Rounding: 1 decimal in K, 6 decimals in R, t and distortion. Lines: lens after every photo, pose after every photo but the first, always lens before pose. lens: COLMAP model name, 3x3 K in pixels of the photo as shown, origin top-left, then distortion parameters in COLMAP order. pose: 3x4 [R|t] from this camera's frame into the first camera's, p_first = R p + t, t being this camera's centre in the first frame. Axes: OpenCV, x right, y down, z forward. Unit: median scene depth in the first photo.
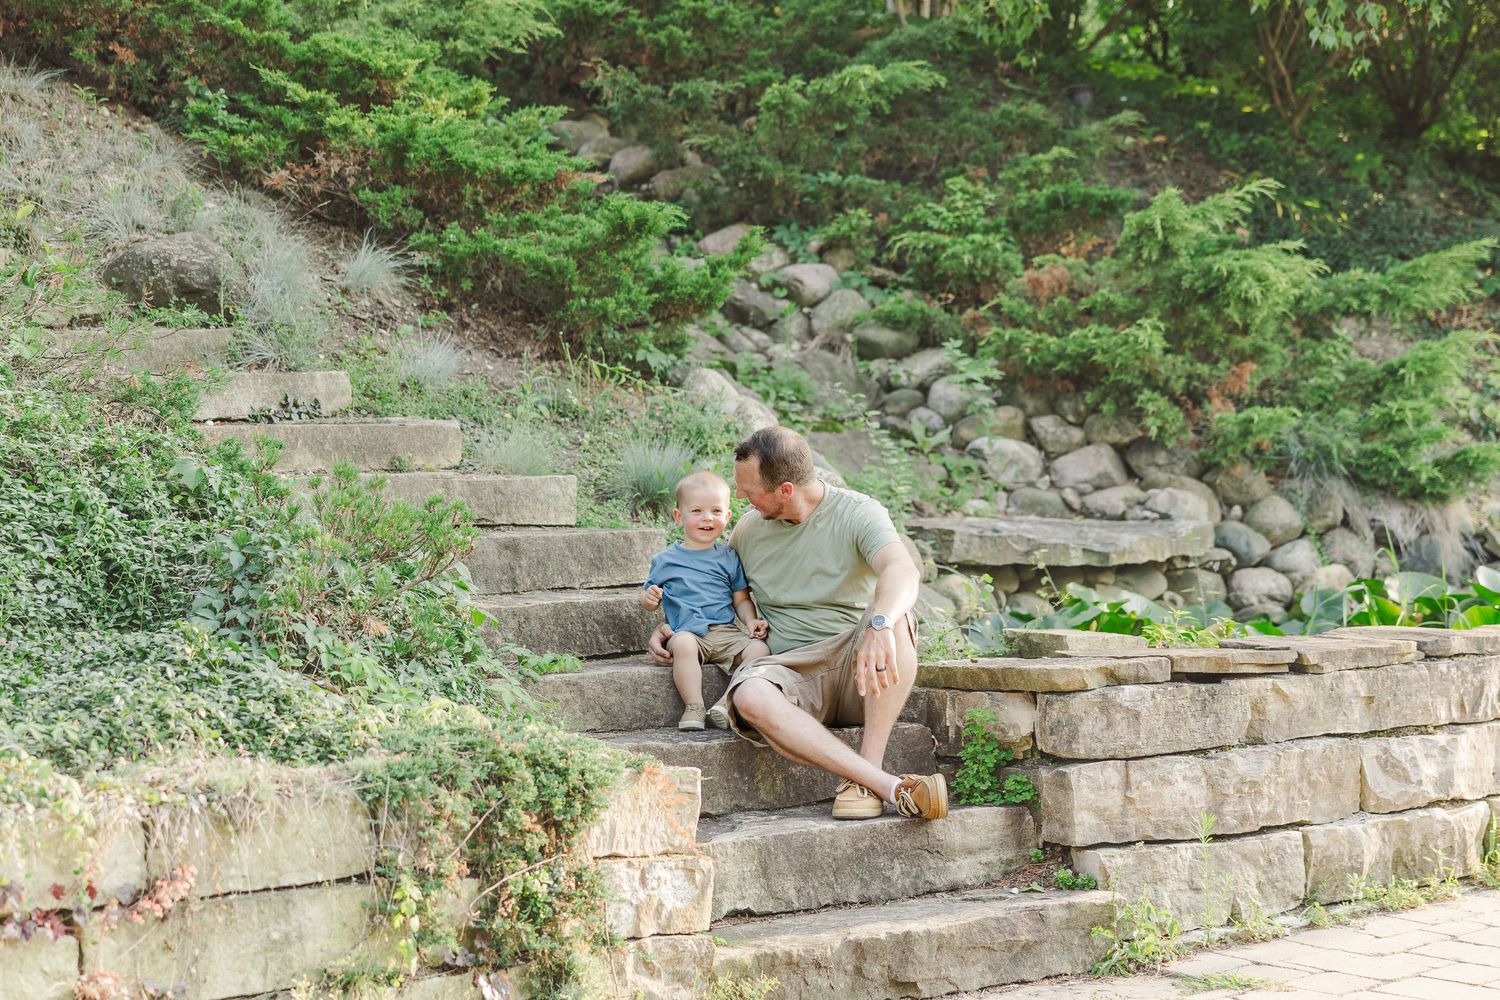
lens RADIAL K [[3292.9, 0, 750.0], [0, 3292.9, 500.0], [0, 0, 1]] dist [0.012746, -0.074028]
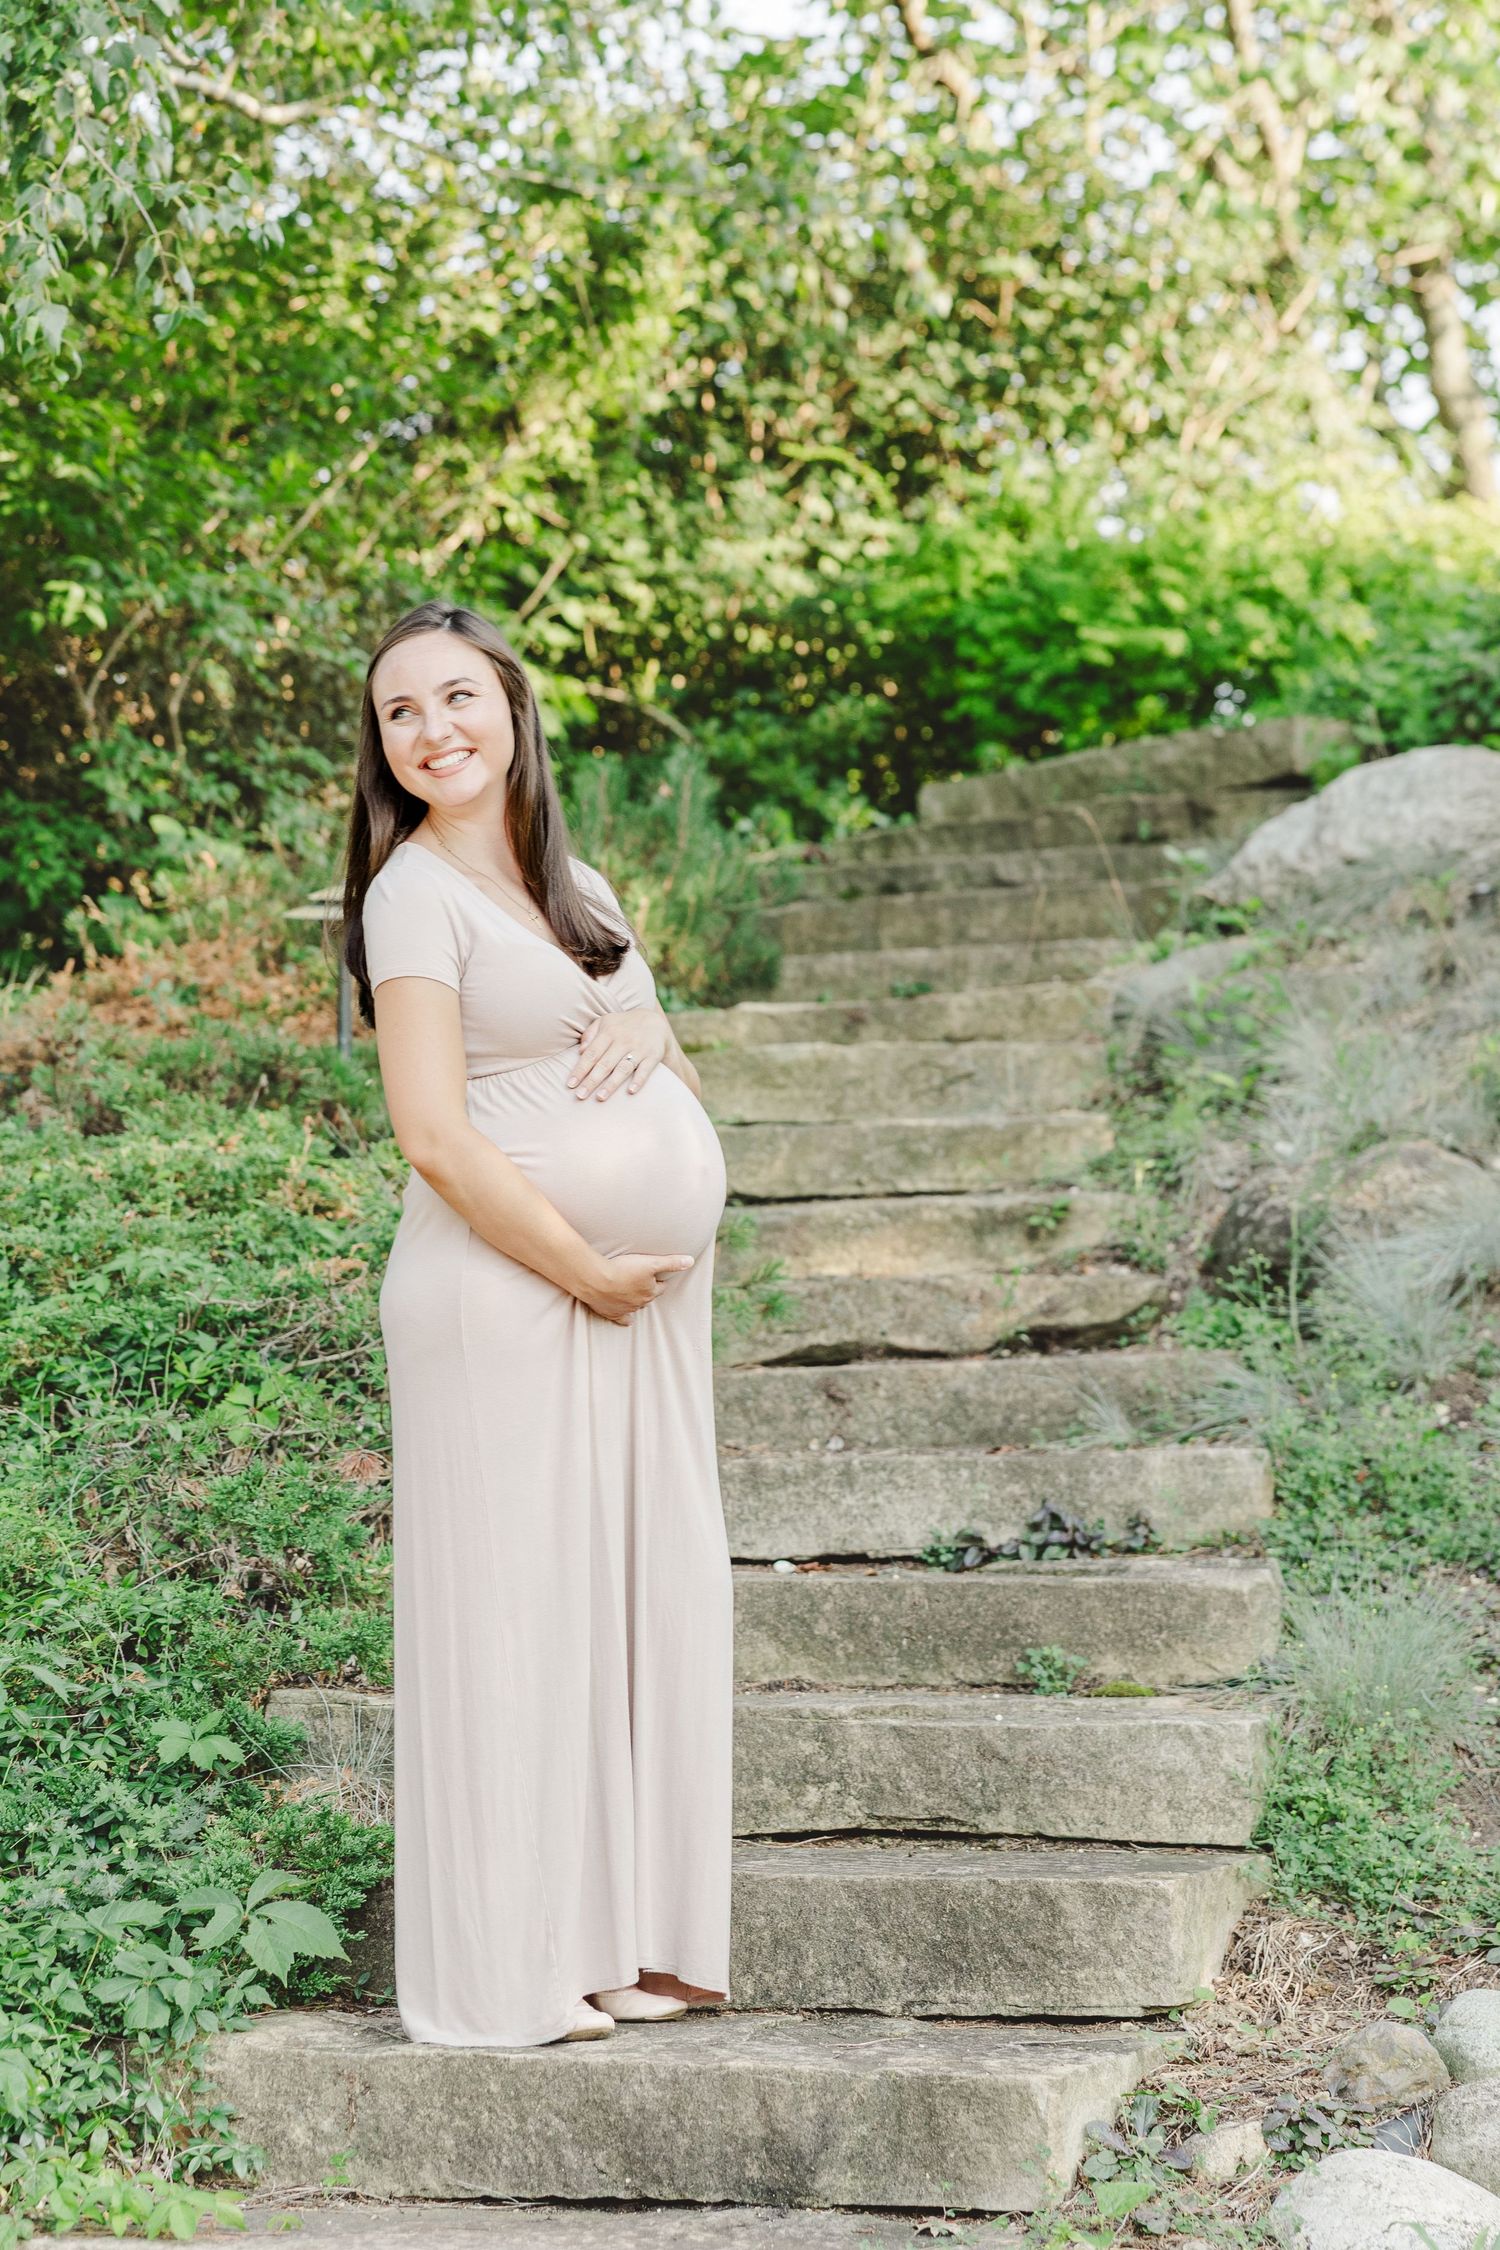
lens RADIAL K [[4791.5, 0, 806.3], [0, 4791.5, 1123.7], [0, 0, 1]] dist [0.024494, 0.042253]
pose [[0.497013, -0.051816, -0.866195, 0.365078], [-0.018628, 0.997348, -0.070350, -0.032285], [0.867543, 0.051100, 0.494729, 0.558172]]
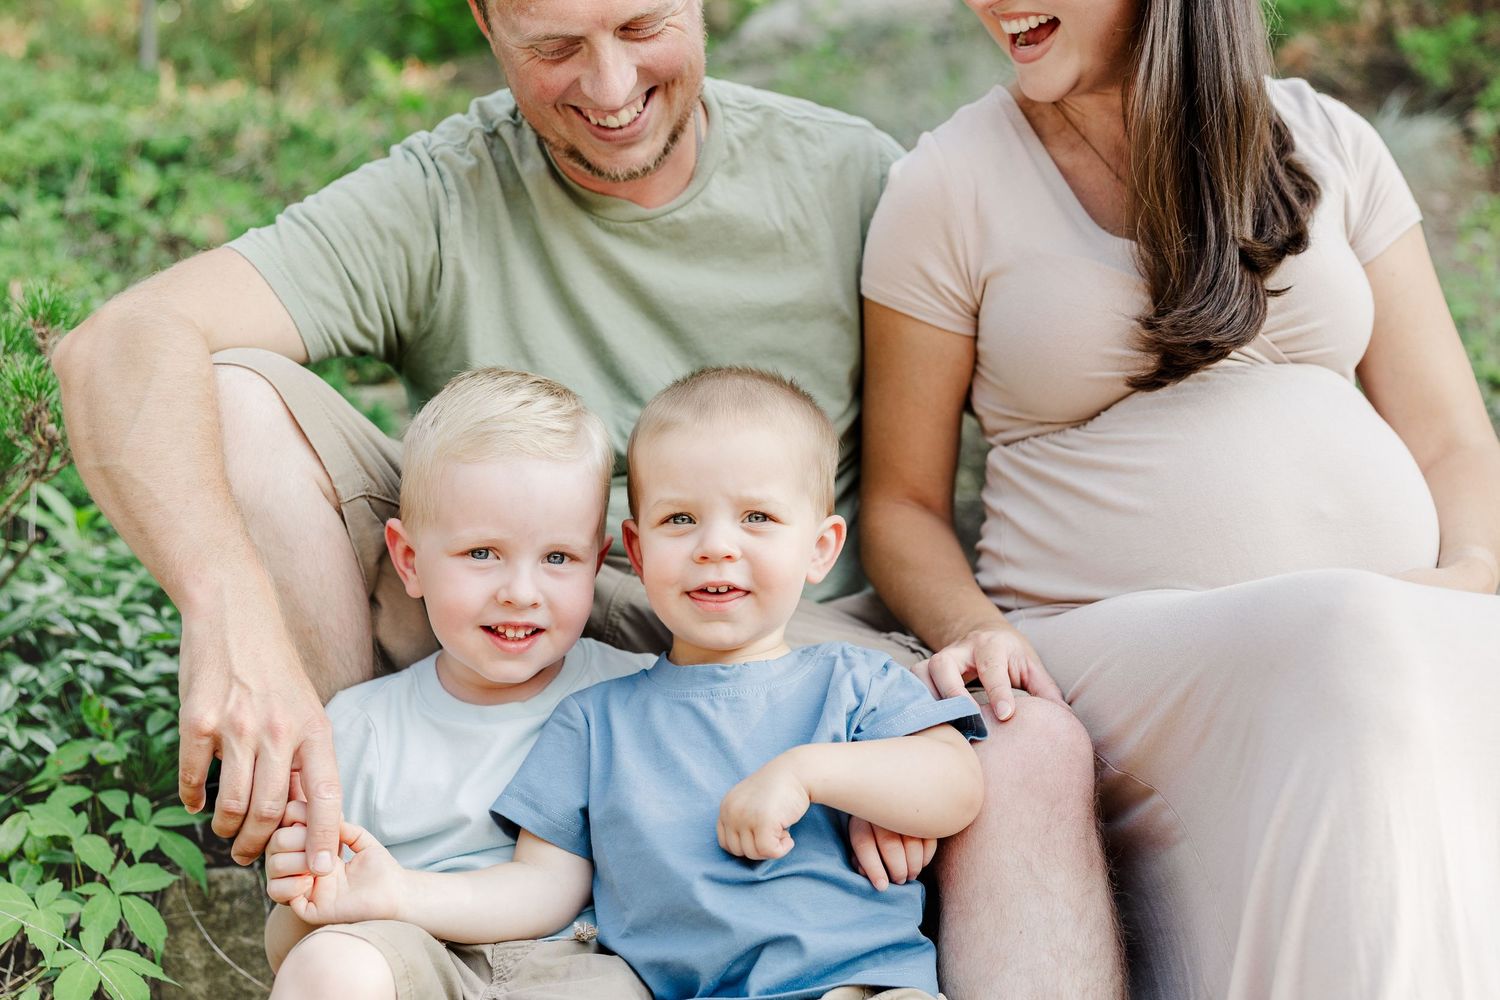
lens RADIAL K [[2321.7, 0, 750.0], [0, 2321.7, 500.0], [0, 0, 1]] dist [-0.011636, -0.040009]
pose [[0.733994, -0.074689, -0.675037, 0.077769], [0.011757, 0.995183, -0.097328, 0.029611], [0.679054, 0.063502, 0.731336, 0.619441]]
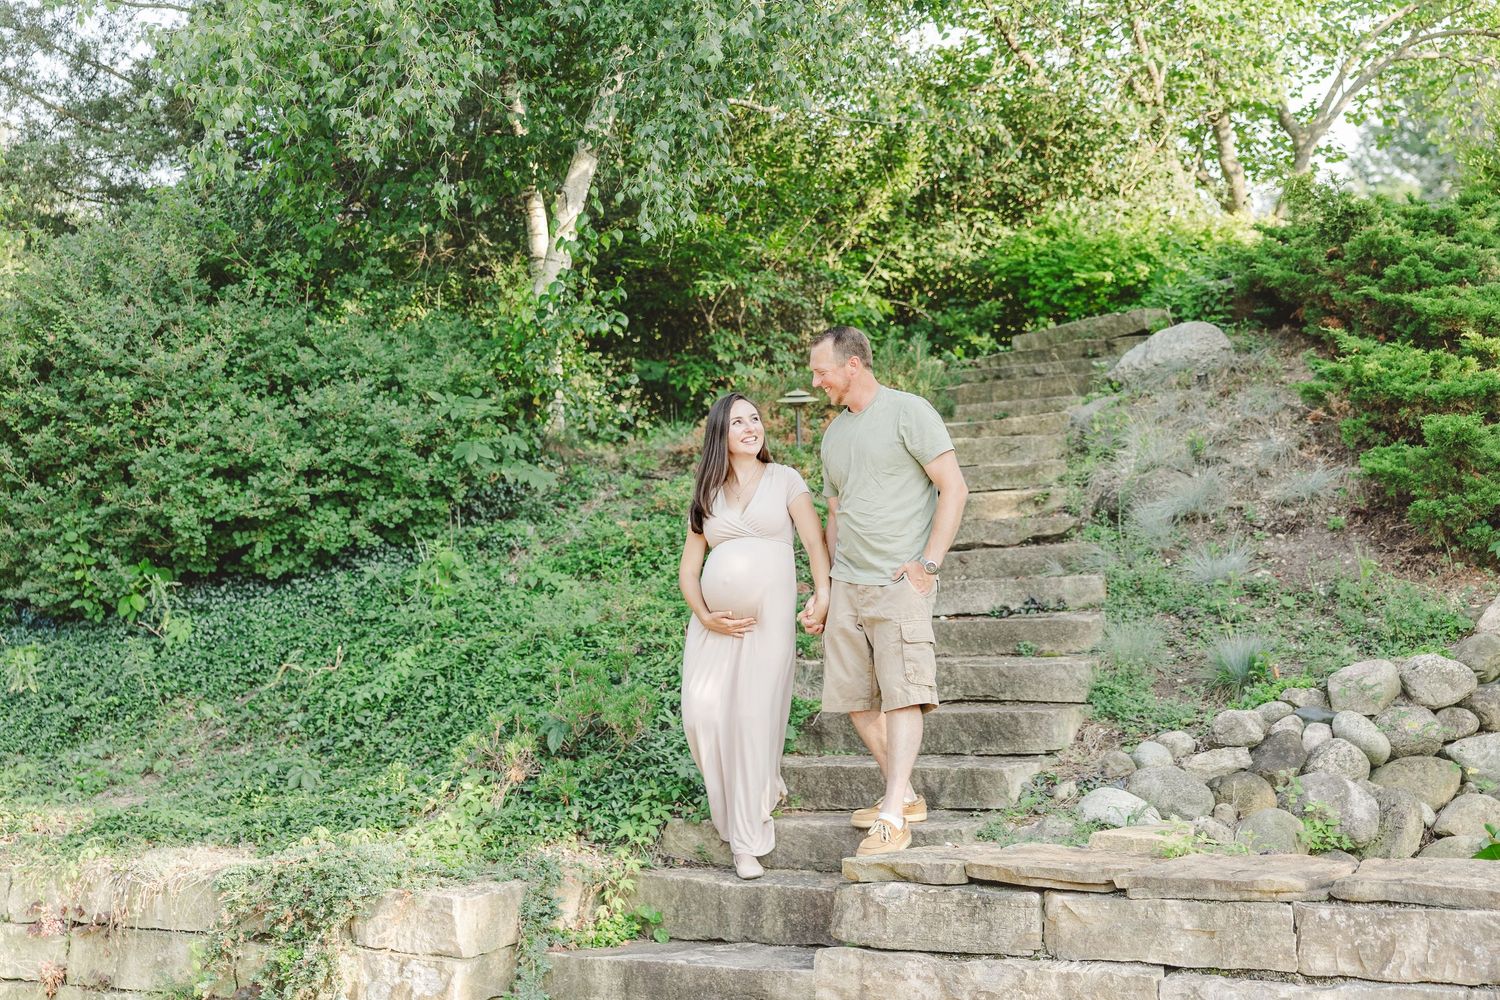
lens RADIAL K [[2060.0, 0, 741.0], [0, 2060.0, 498.8], [0, 0, 1]] dist [0.002717, 0.019836]
pose [[0.370322, -0.041896, -0.927958, 0.532945], [0.004259, 0.999048, -0.043406, -0.030769], [0.928894, 0.012122, 0.370148, 0.496868]]
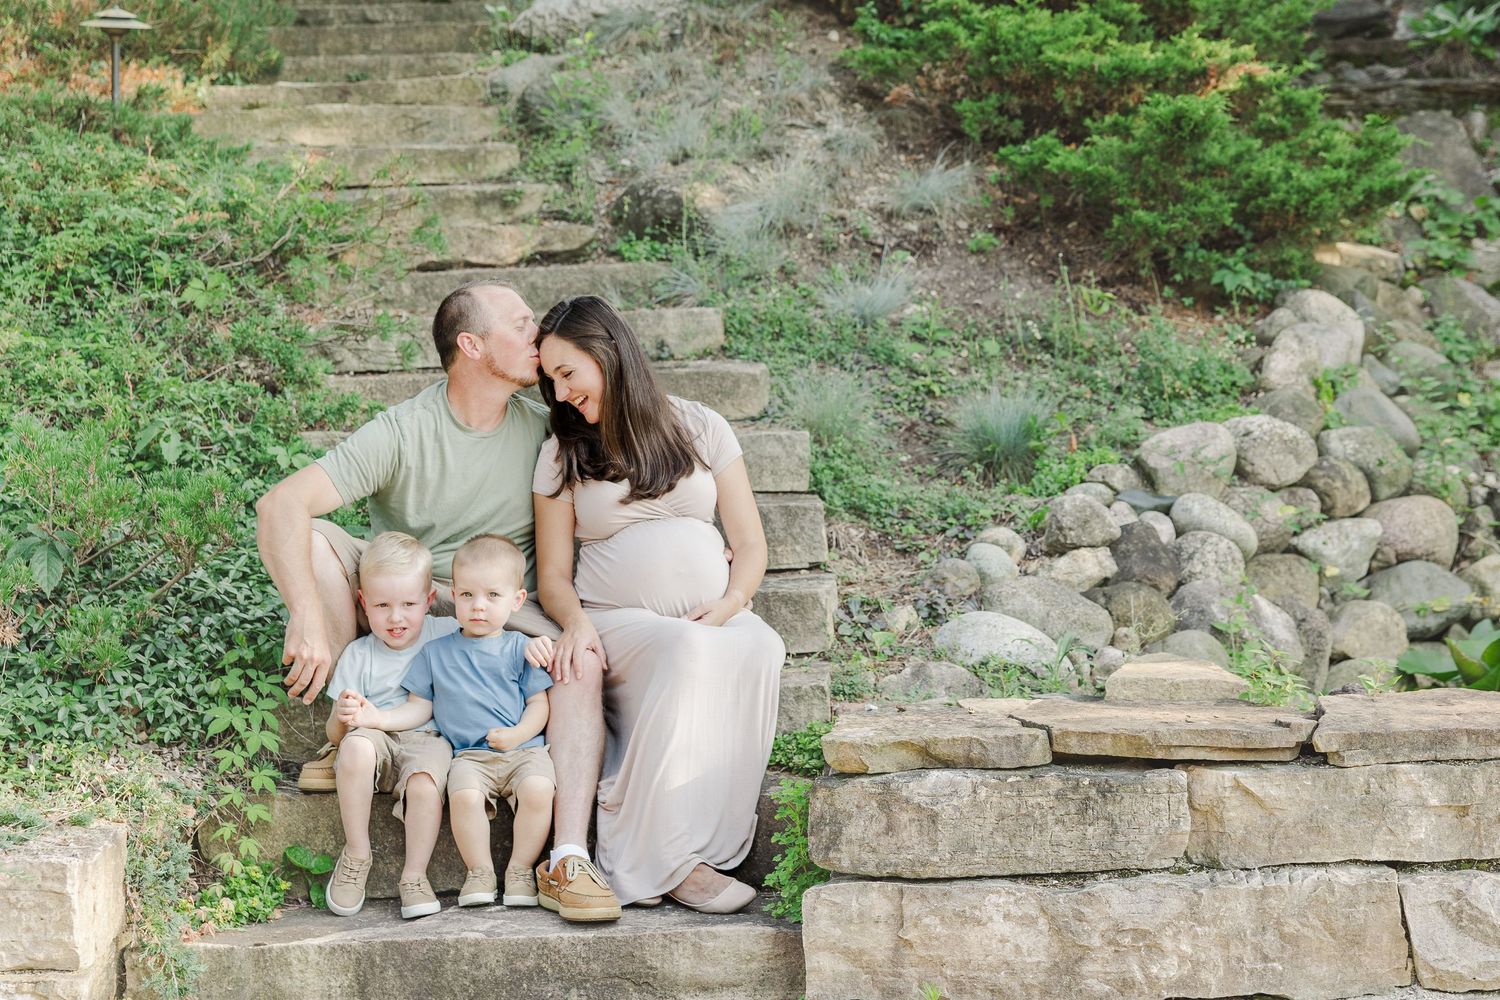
lens RADIAL K [[2697.9, 0, 867.1], [0, 2697.9, 437.2], [0, 0, 1]] dist [0.003719, 0.009584]
pose [[0.799049, 0.013996, -0.601102, 0.313487], [-0.000799, 0.999753, 0.022216, -0.018054], [0.601265, -0.017271, 0.798863, 0.391016]]
